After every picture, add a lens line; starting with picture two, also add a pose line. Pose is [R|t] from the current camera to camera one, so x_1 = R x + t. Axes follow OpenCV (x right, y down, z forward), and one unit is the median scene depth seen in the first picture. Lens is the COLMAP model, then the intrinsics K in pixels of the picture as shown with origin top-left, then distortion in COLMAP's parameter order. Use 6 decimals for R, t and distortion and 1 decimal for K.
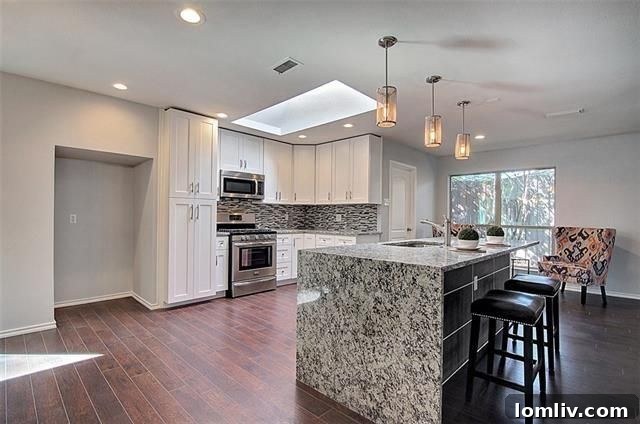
lens RADIAL K [[310.3, 0, 322.4], [0, 310.3, 211.3], [0, 0, 1]] dist [-0.037911, -0.002281]
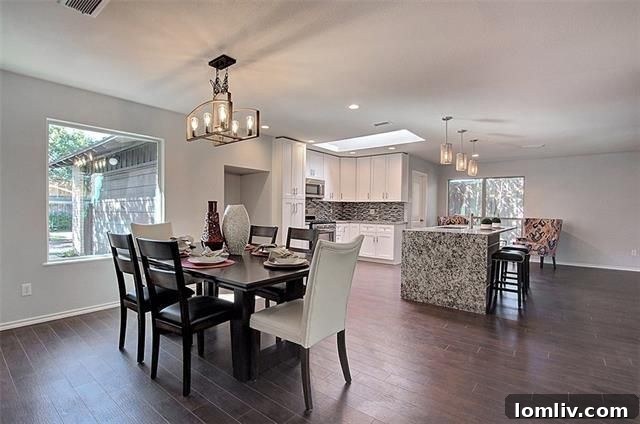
lens RADIAL K [[310.3, 0, 316.9], [0, 310.3, 212.2], [0, 0, 1]] dist [-0.037911, -0.002281]
pose [[0.996816, 0.000948, 0.079735, -0.370737], [-0.003121, 0.999627, 0.027131, -0.016164], [-0.079680, -0.027293, 0.996447, -0.414865]]
